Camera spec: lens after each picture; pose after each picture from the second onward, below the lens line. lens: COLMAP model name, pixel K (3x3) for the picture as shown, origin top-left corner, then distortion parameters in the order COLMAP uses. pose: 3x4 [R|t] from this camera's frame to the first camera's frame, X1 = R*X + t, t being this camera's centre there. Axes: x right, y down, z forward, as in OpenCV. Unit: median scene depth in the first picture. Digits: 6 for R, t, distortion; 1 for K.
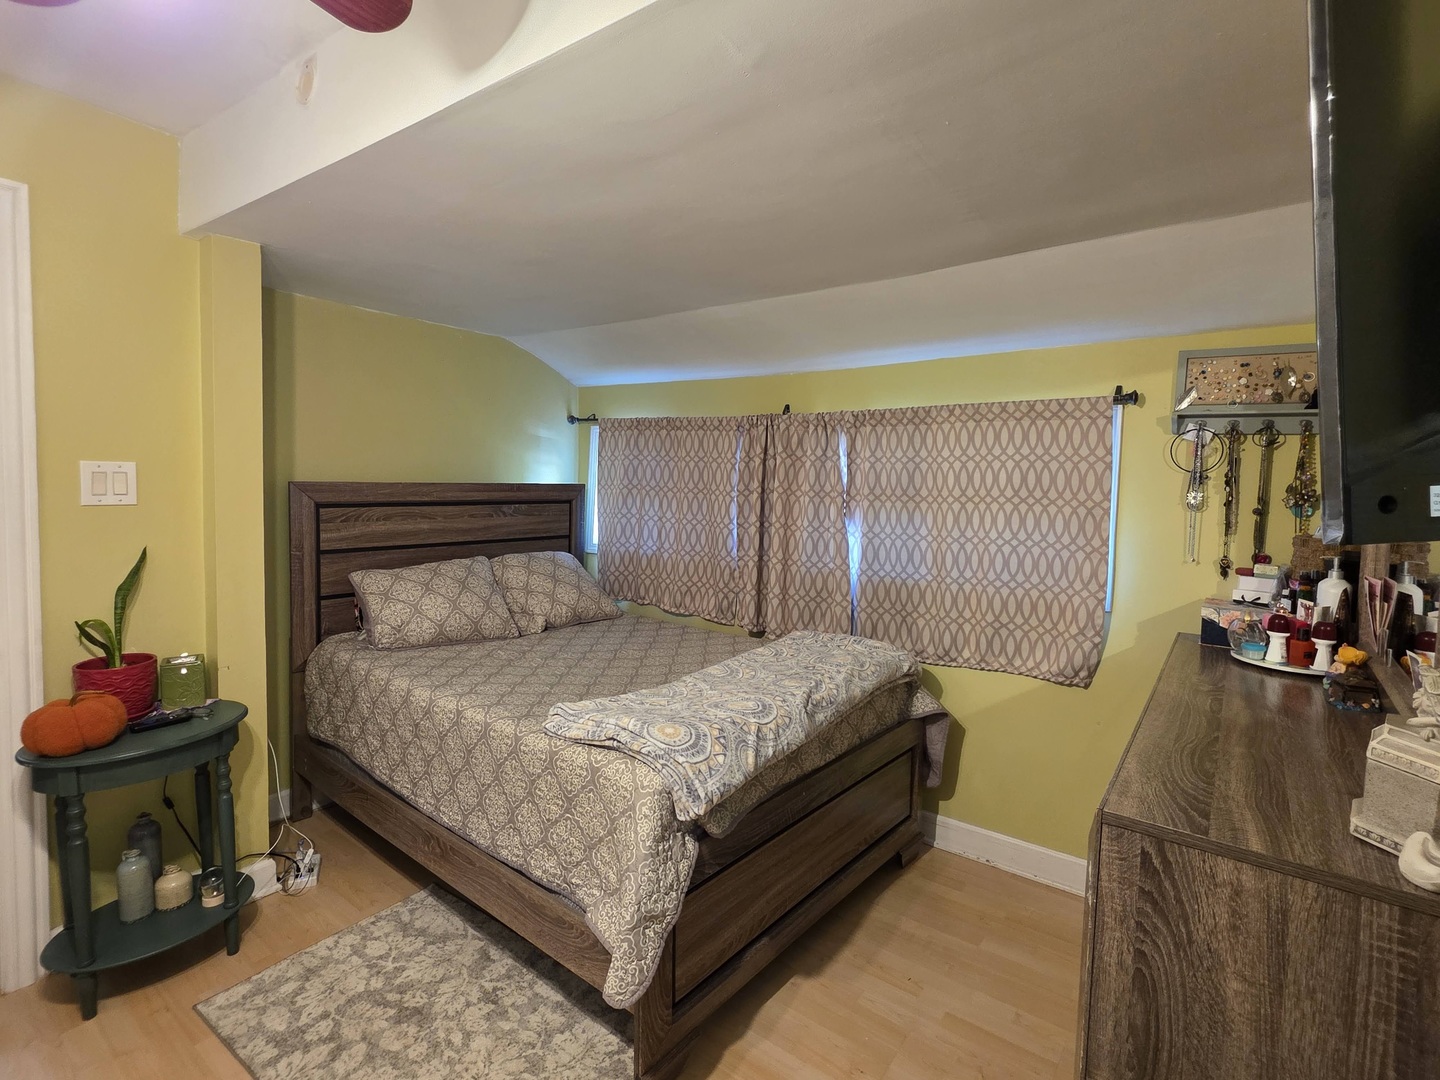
lens RADIAL K [[703.3, 0, 705.8], [0, 703.3, 538.2], [0, 0, 1]] dist [-0.000223, 0.000703]
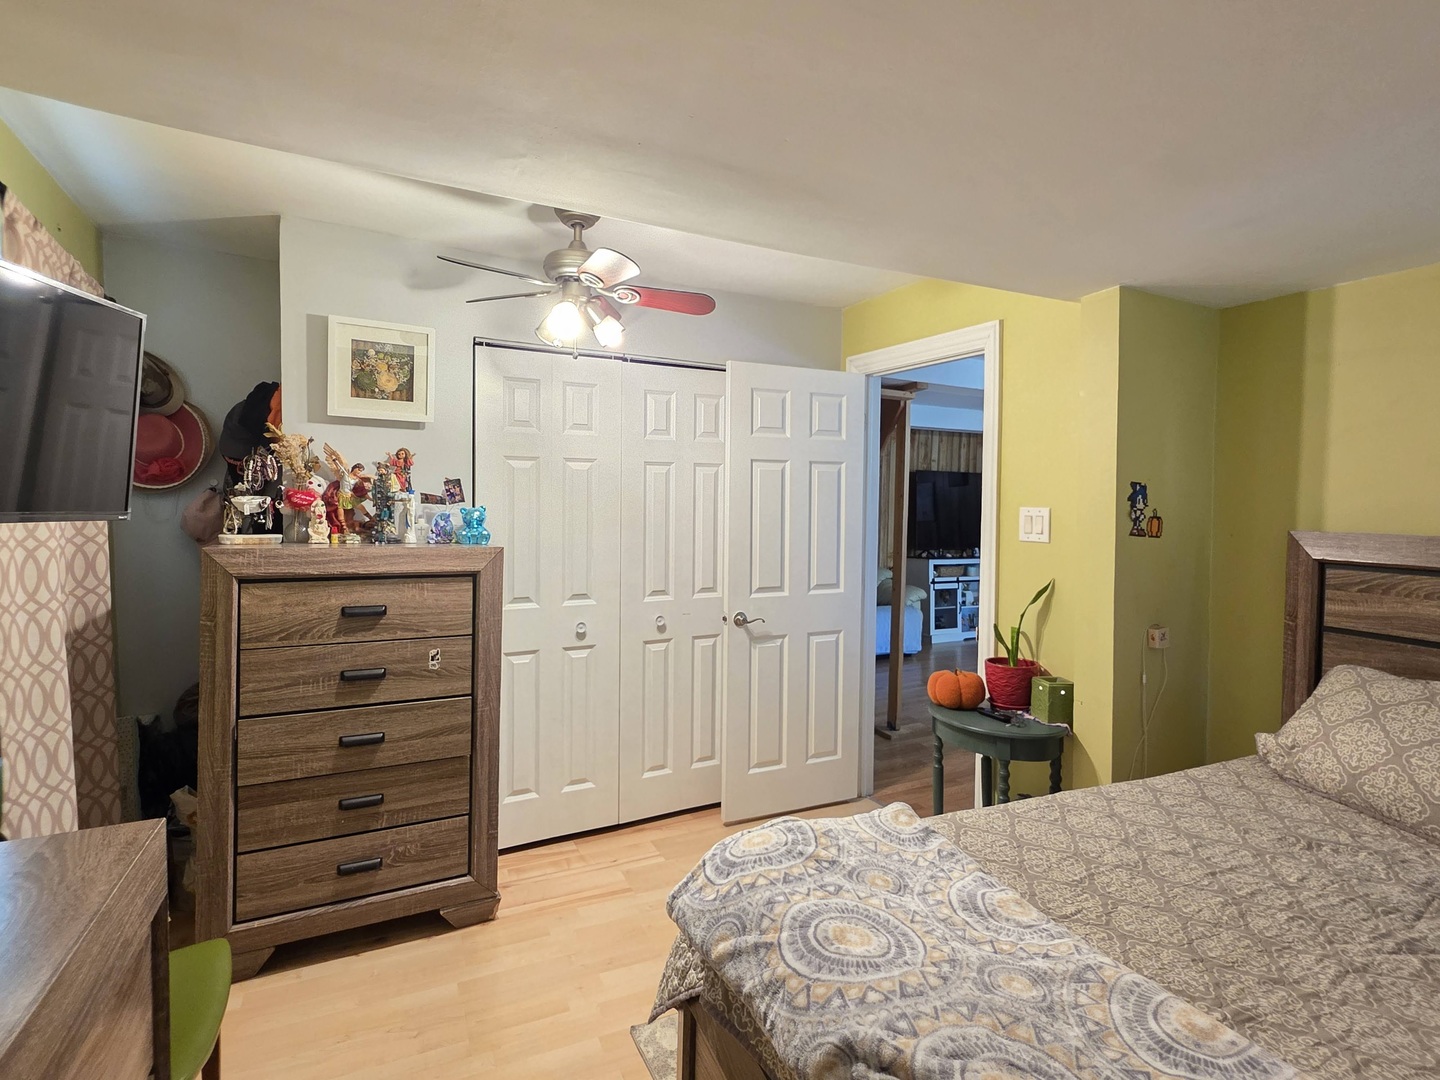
lens RADIAL K [[703.3, 0, 711.0], [0, 703.3, 531.3], [0, 0, 1]] dist [-0.000223, 0.000703]
pose [[-0.457716, 0.010676, -0.889034, 0.444888], [-0.099566, 0.993023, 0.063186, -0.072024], [0.883506, 0.117439, -0.453460, 0.864361]]
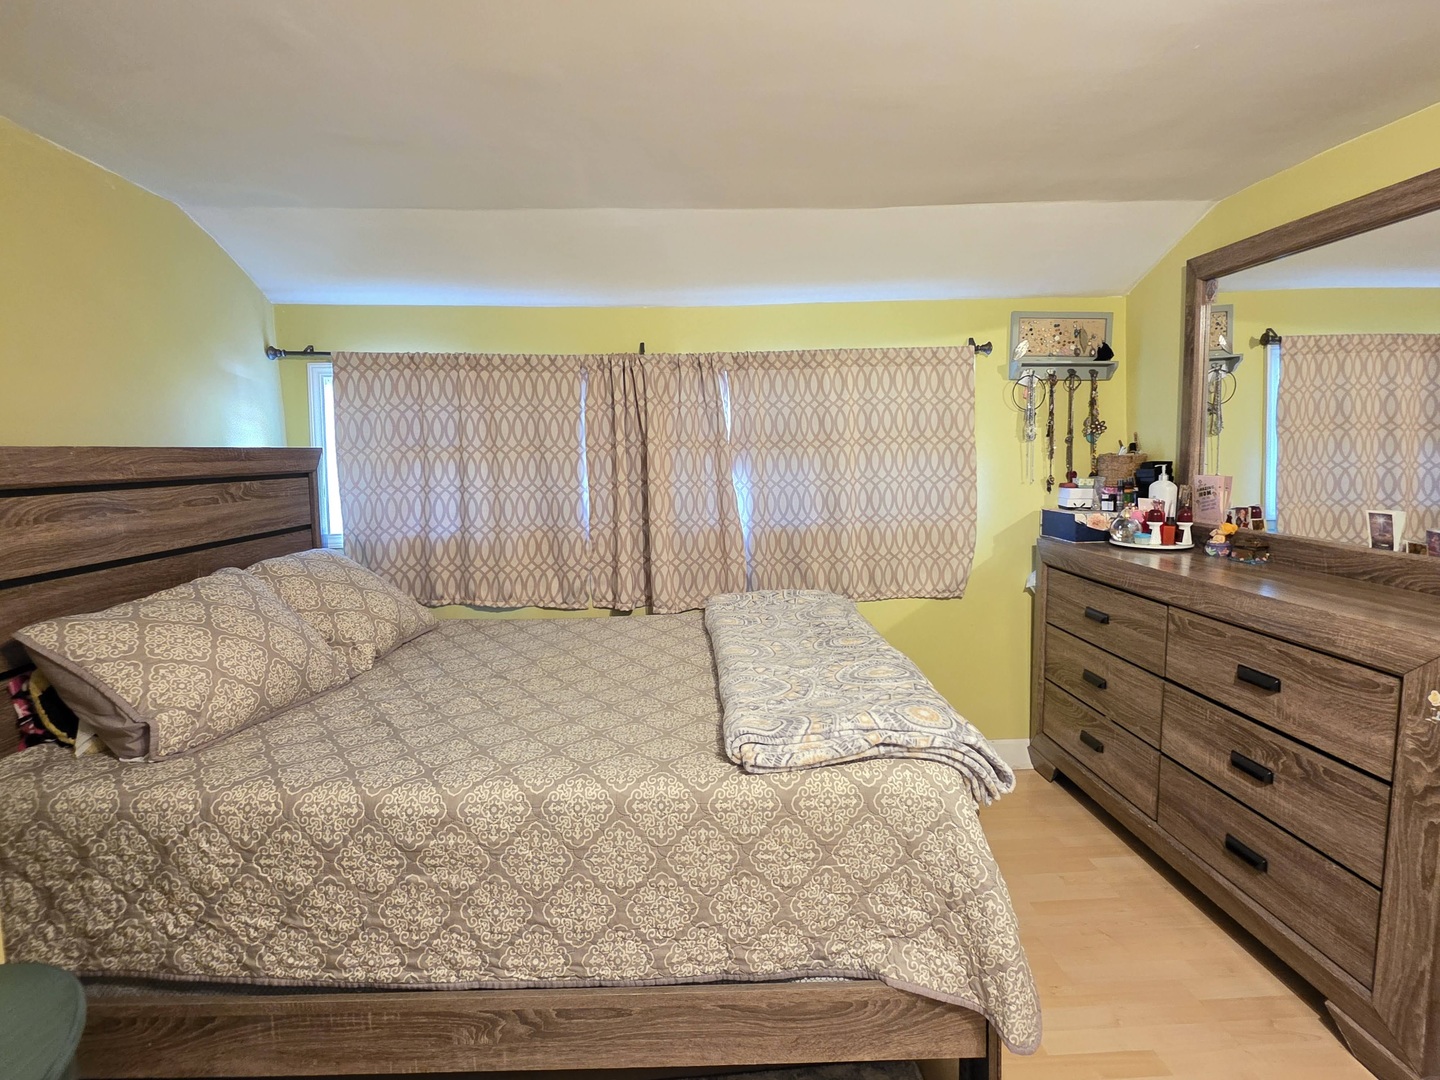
lens RADIAL K [[703.3, 0, 716.2], [0, 703.3, 536.4], [0, 0, 1]] dist [-0.000223, 0.000703]
pose [[0.763563, -0.113965, 0.635597, -0.500857], [0.090232, 0.993476, 0.069735, -0.007572], [-0.639398, 0.004104, 0.768865, 0.356884]]
